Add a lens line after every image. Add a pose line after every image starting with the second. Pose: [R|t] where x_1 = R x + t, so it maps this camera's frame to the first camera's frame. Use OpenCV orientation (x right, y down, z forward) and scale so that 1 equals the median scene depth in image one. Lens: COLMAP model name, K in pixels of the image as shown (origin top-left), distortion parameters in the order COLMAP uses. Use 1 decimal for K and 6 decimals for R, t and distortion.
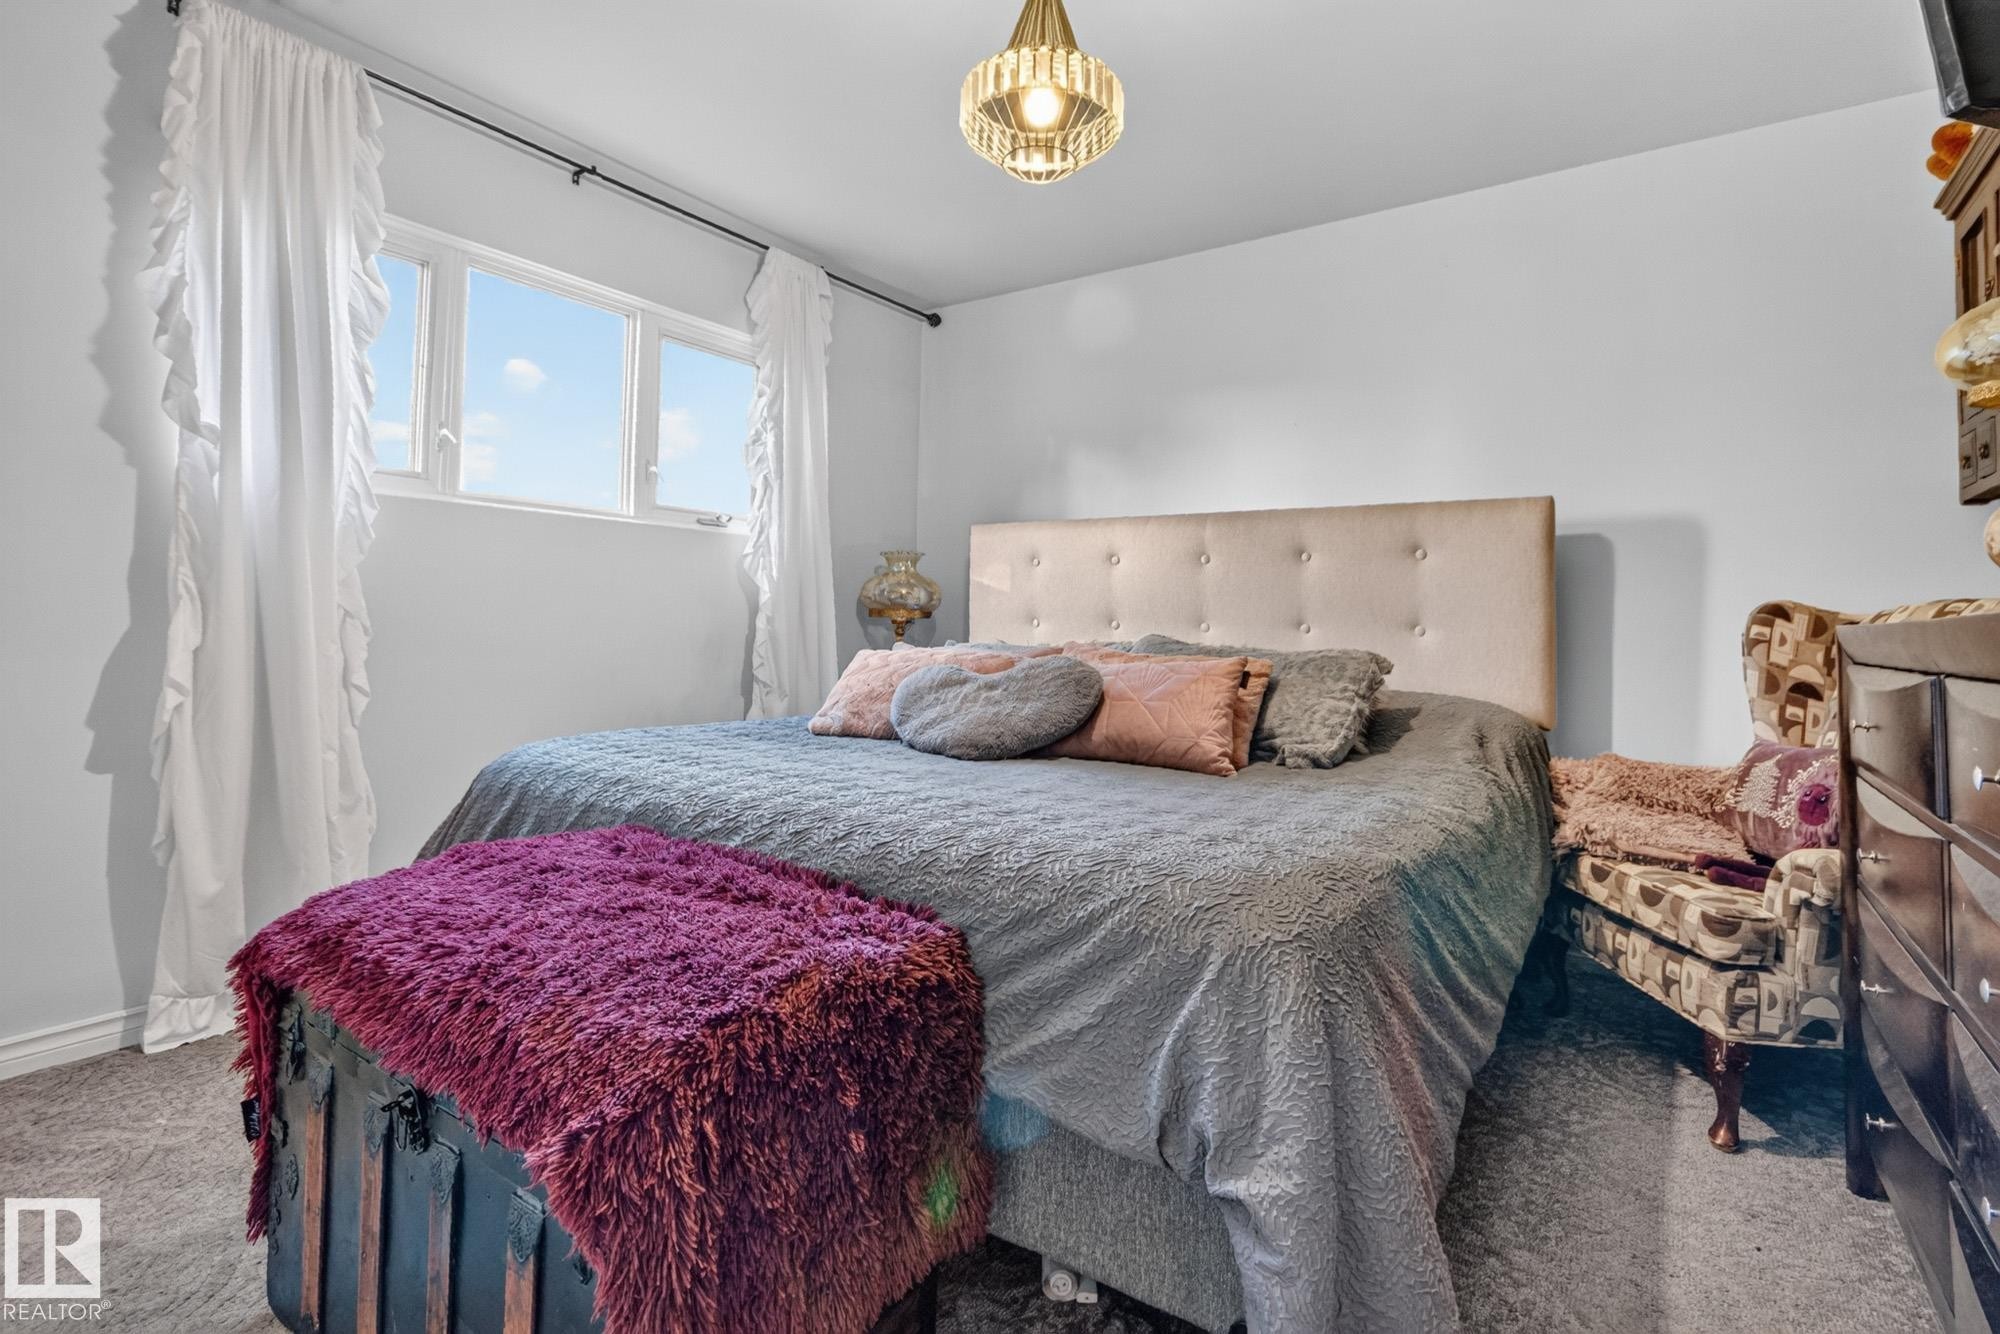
lens RADIAL K [[954.6, 0, 1005.2], [0, 954.6, 578.7], [0, 0, 1]] dist [-0.009972, 0.000363]
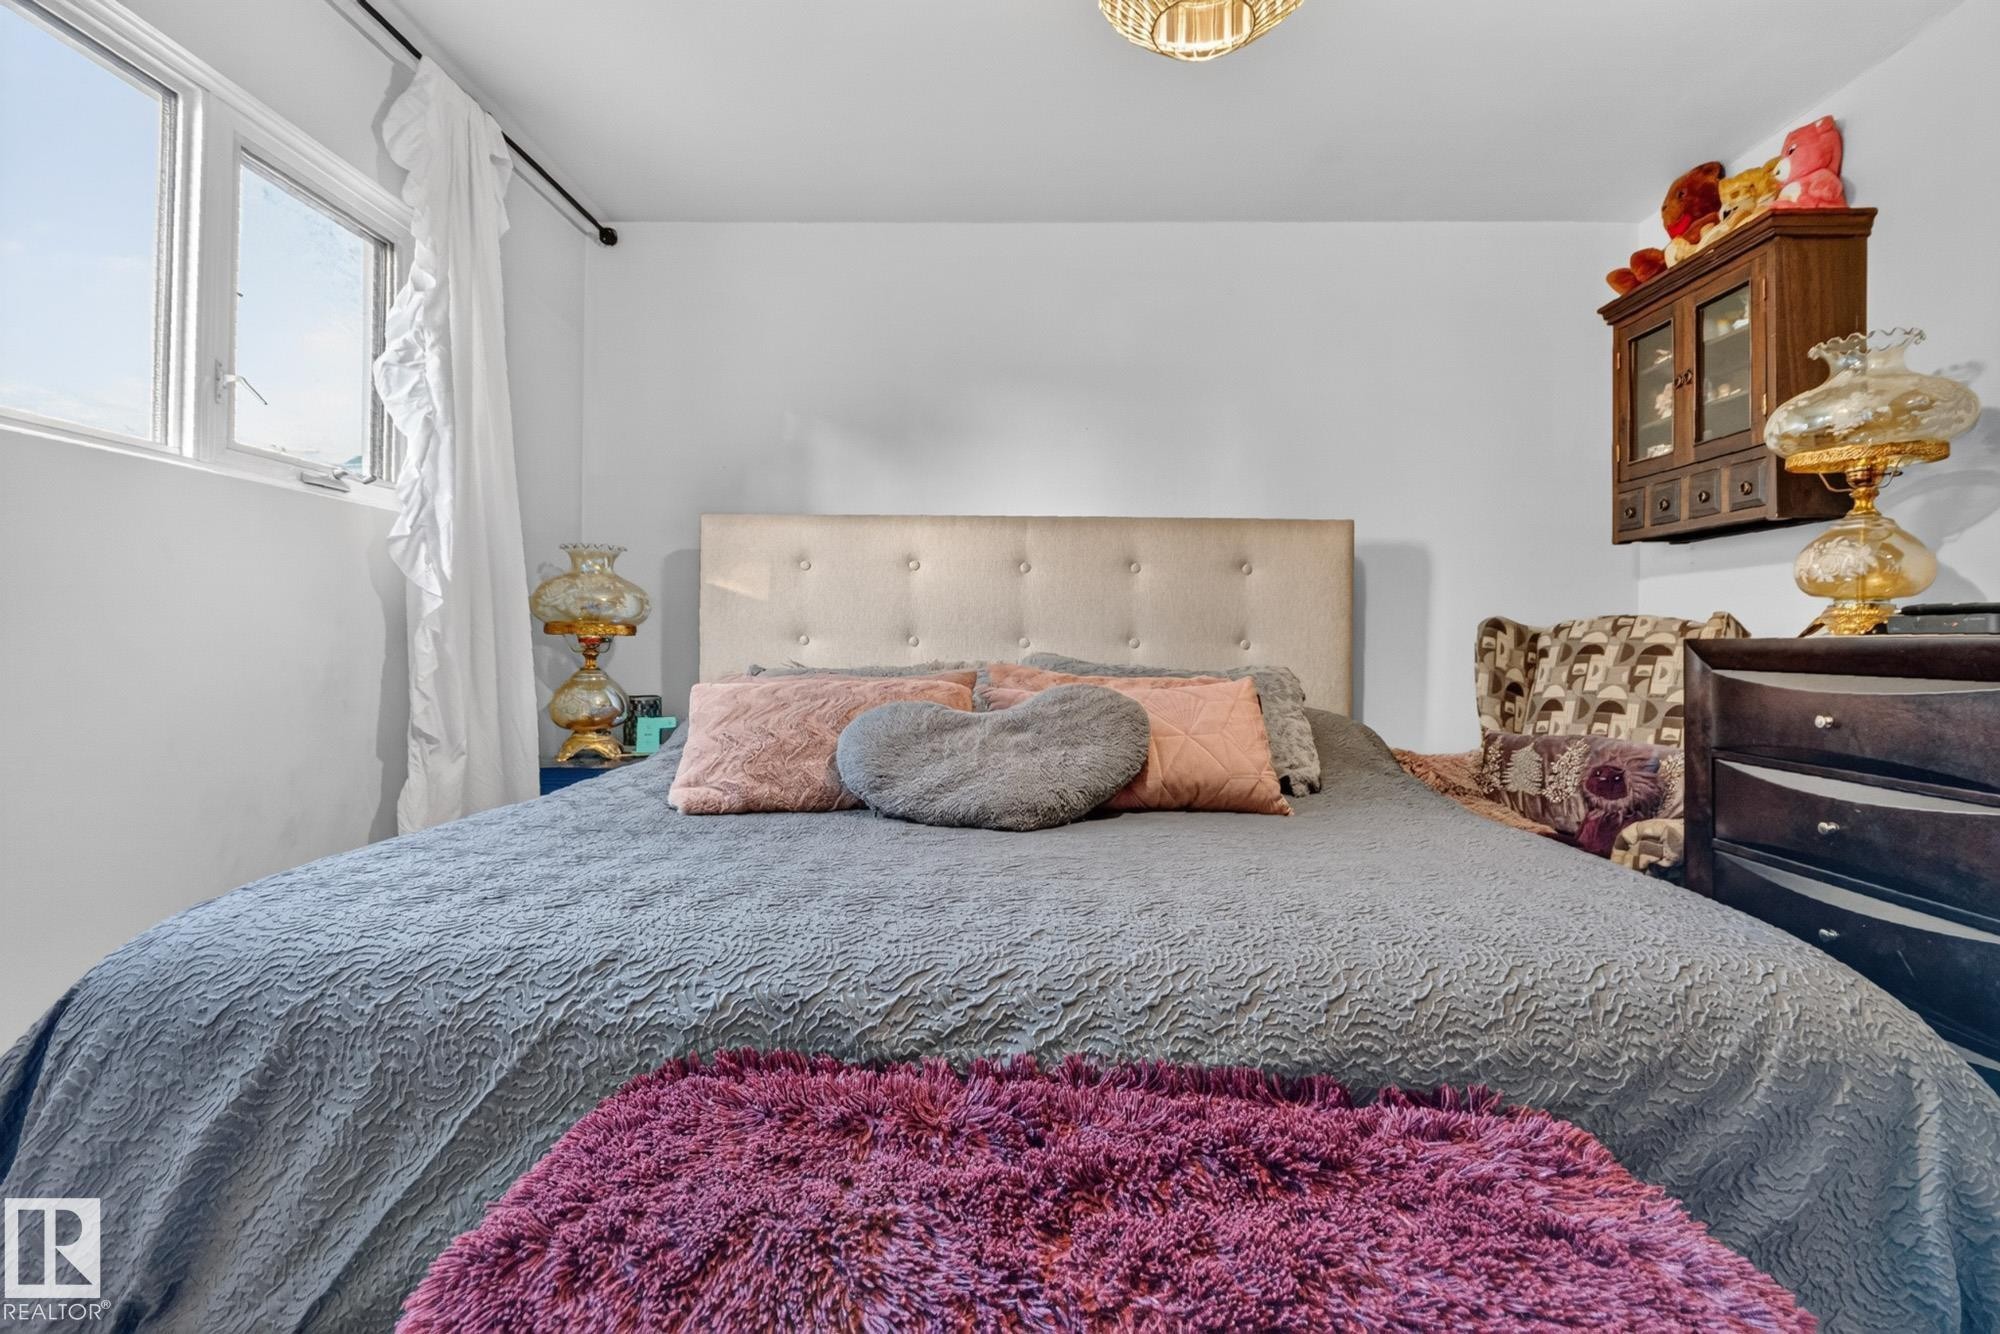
lens RADIAL K [[930.8, 0, 1027.4], [0, 930.8, 630.8], [0, 0, 1]] dist [-0.001276, 0.000095]
pose [[0.833354, -0.005831, 0.552709, -0.317514], [-0.018487, 0.999091, 0.038415, 0.006273], [-0.552430, -0.042231, 0.832489, 0.301021]]
